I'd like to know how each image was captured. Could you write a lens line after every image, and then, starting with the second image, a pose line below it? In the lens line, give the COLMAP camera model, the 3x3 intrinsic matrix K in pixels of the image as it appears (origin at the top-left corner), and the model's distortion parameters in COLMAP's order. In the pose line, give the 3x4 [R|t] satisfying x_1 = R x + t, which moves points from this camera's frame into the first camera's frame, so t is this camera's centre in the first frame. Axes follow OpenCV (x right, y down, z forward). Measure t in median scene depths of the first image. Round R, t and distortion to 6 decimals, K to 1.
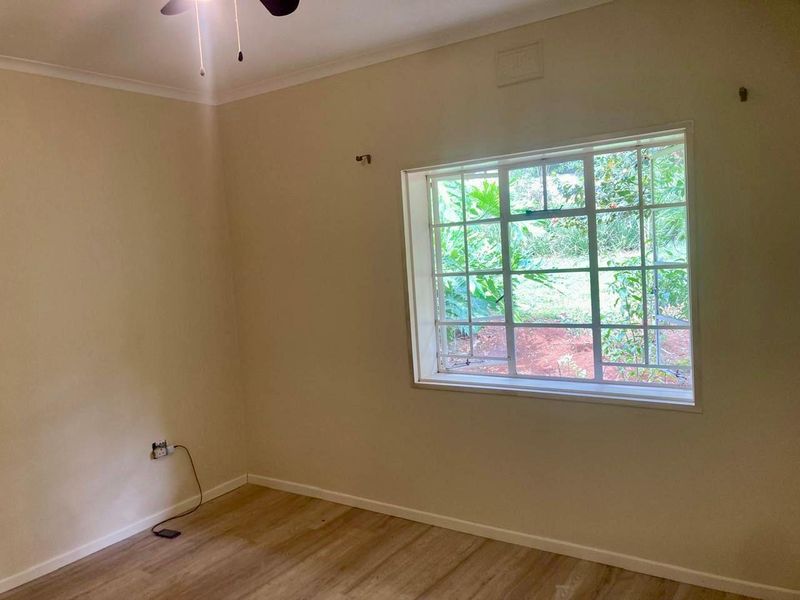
lens RADIAL K [[656.6, 0, 406.9], [0, 656.6, 301.3], [0, 0, 1]] dist [0.047086, -0.032652]
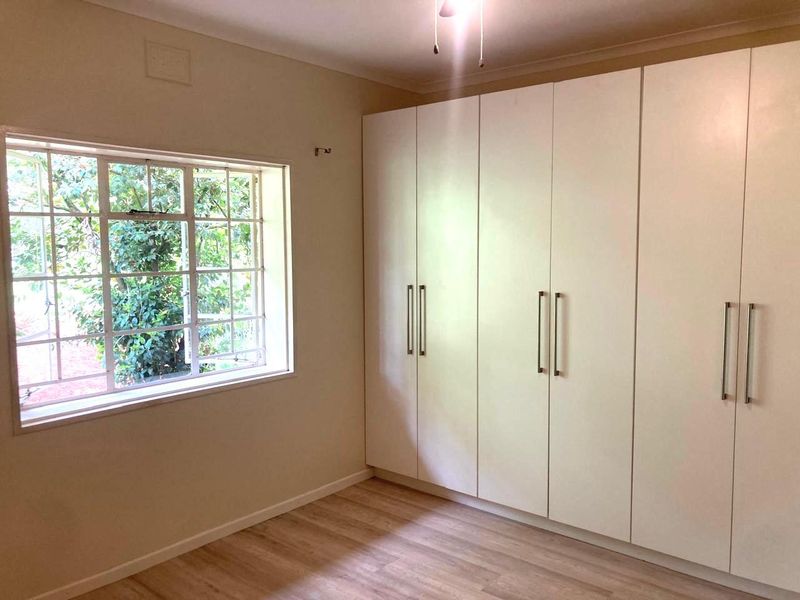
lens RADIAL K [[656.6, 0, 406.9], [0, 656.6, 299.1], [0, 0, 1]] dist [0.047086, -0.032652]
pose [[0.098206, -0.021261, 0.994939, -0.761962], [0.077289, 0.996915, 0.013675, 0.007977], [-0.992160, 0.075555, 0.099547, 0.552093]]
